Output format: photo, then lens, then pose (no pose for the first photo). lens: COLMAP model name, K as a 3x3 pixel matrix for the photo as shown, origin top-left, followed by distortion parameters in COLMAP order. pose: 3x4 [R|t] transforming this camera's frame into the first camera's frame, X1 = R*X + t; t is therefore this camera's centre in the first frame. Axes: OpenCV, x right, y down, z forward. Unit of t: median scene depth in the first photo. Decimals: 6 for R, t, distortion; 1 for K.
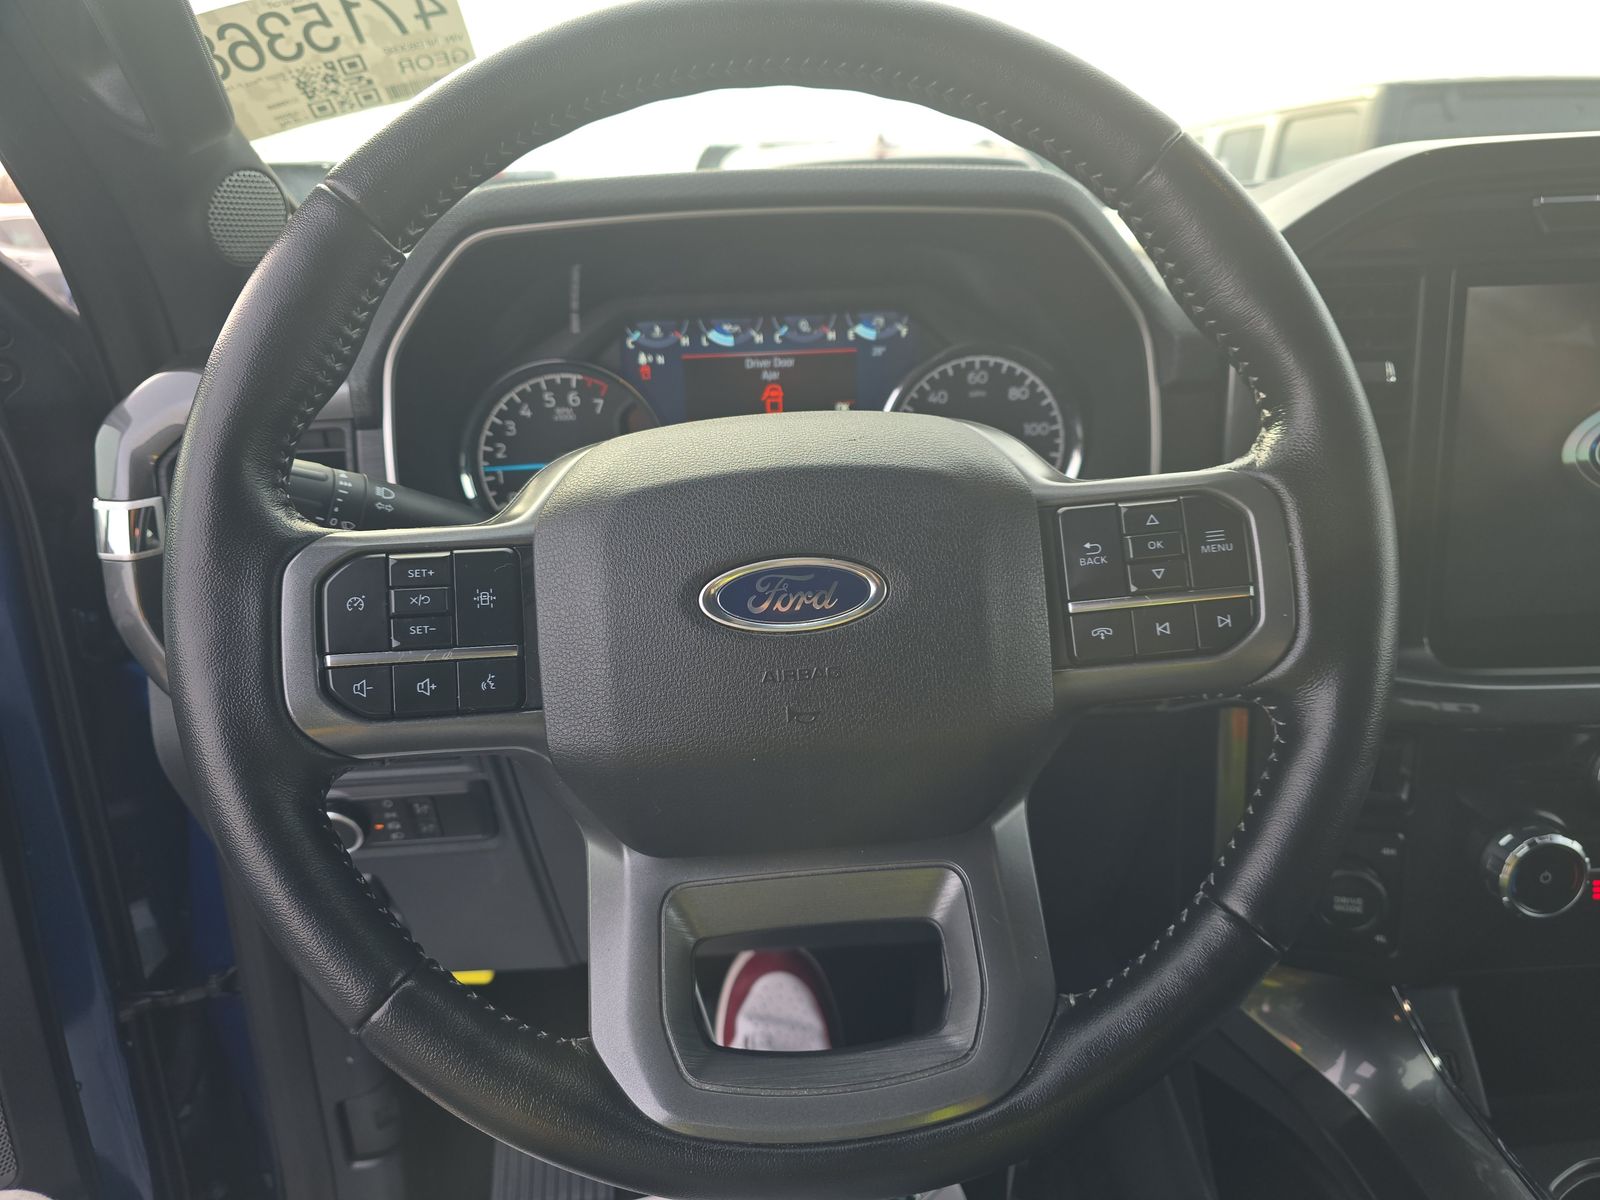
lens RADIAL K [[1075.0, 0, 800.0], [0, 1075.0, 600.0], [0, 0, 1]] dist [-0.003608, -0.004415]
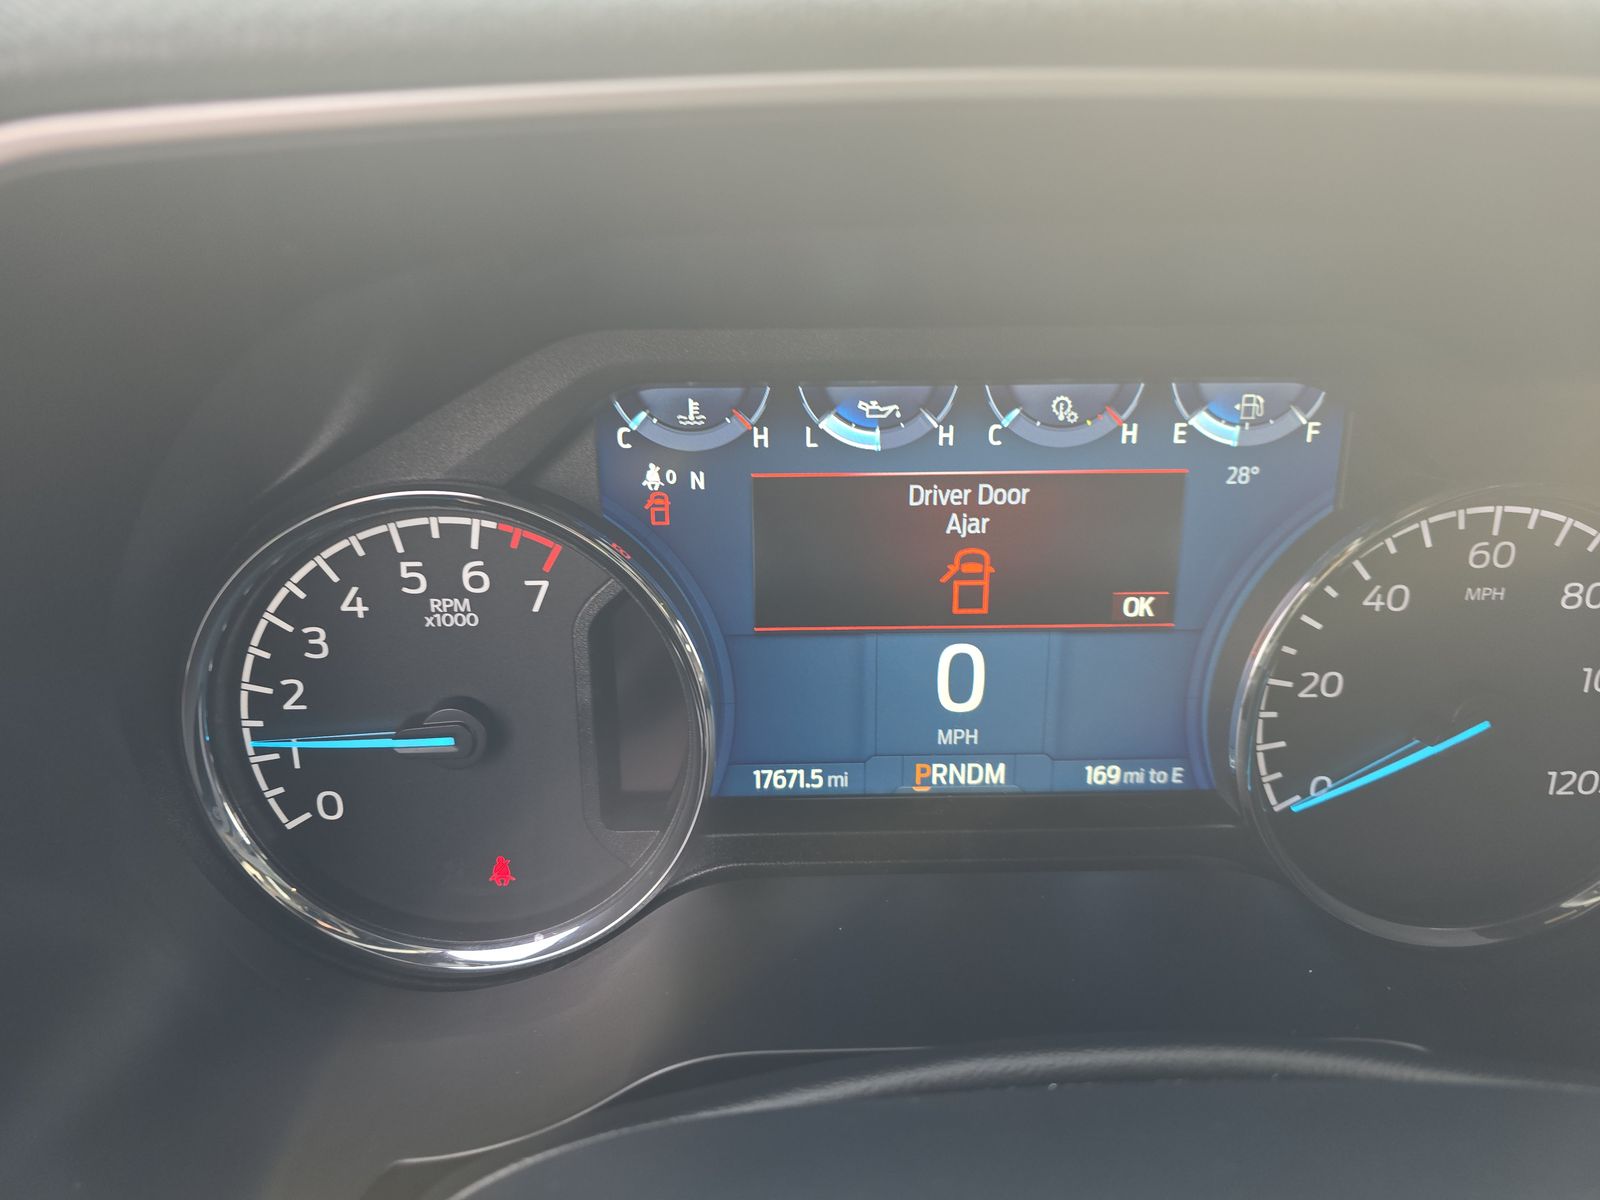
lens RADIAL K [[1075.0, 0, 800.0], [0, 1075.0, 600.0], [0, 0, 1]] dist [-0.003608, -0.004415]
pose [[0.999300, 0.036563, -0.007866, -0.088252], [-0.036288, 0.998809, 0.032601, -0.196558], [0.009049, -0.032293, 0.999437, 0.608812]]
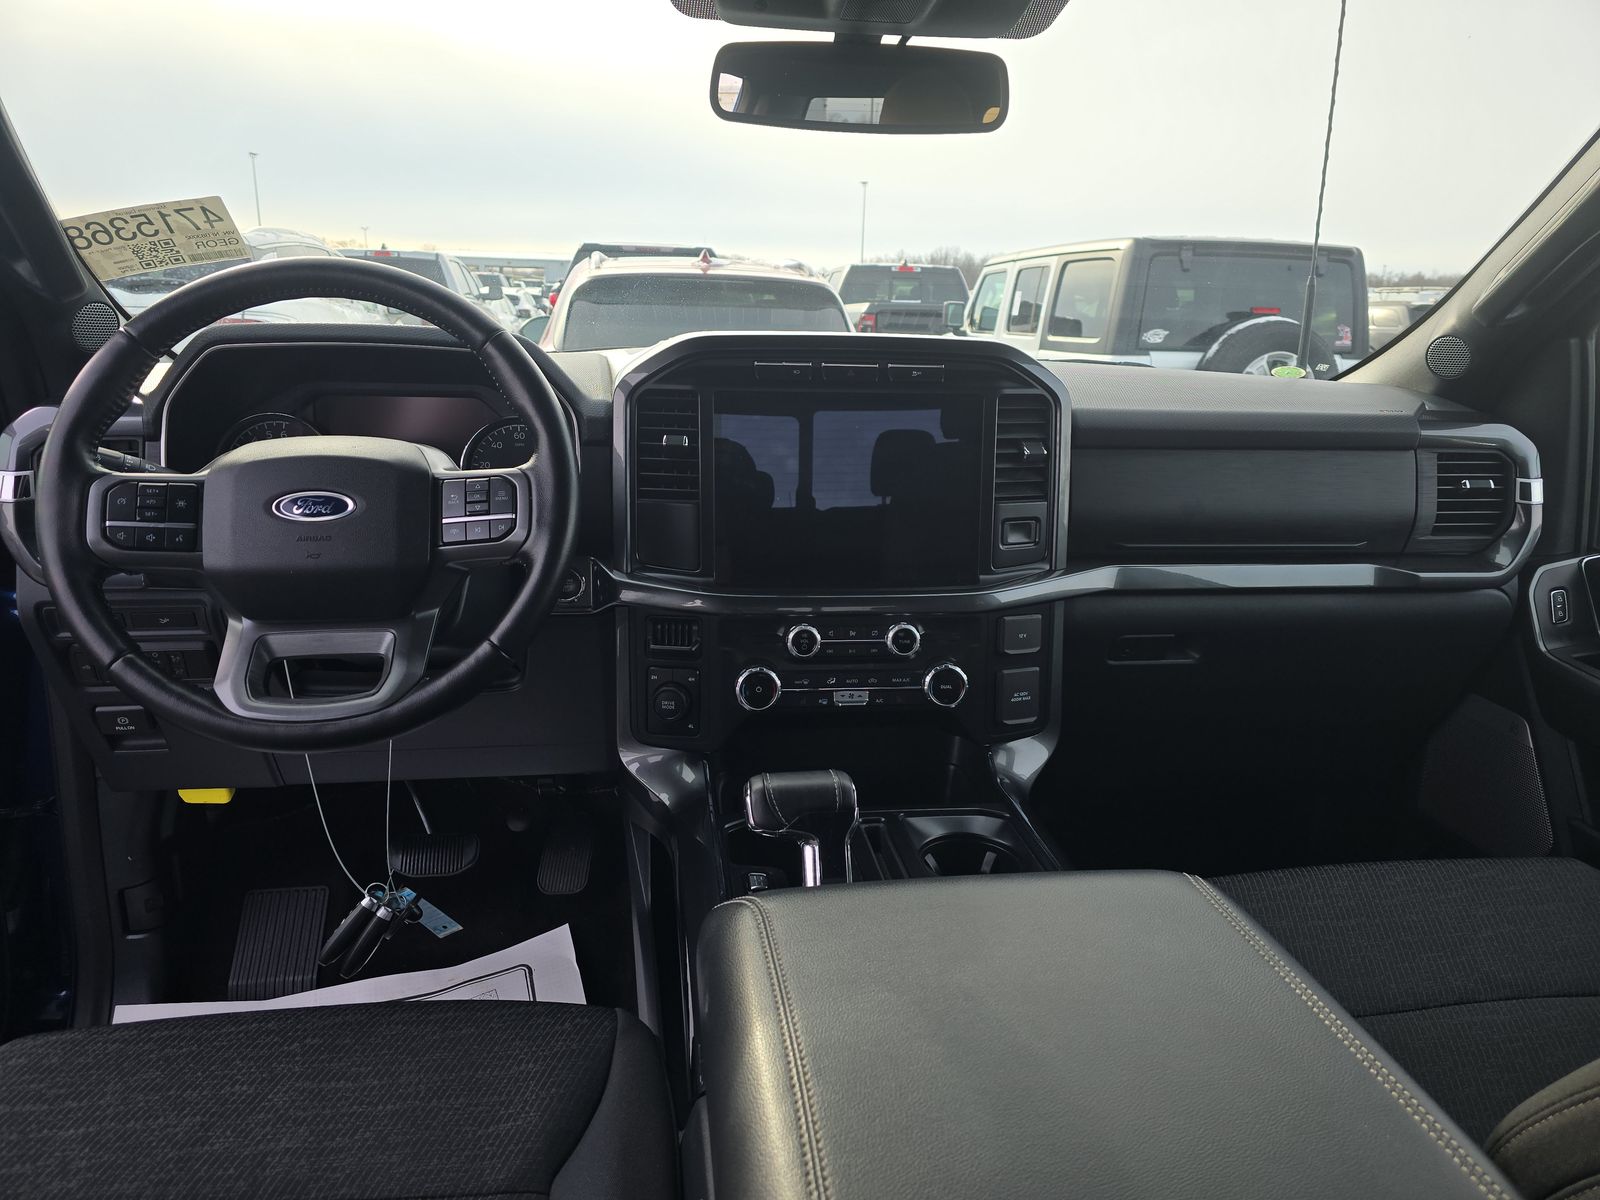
lens RADIAL K [[1056.2, 0, 800.0], [0, 1056.2, 600.0], [0, 0, 1]] dist [0.004744, 0.001048]
pose [[0.993742, 0.035439, 0.105925, 0.464261], [-0.027169, 0.996543, -0.078517, 0.200773], [-0.108341, 0.075147, 0.991269, -0.815385]]
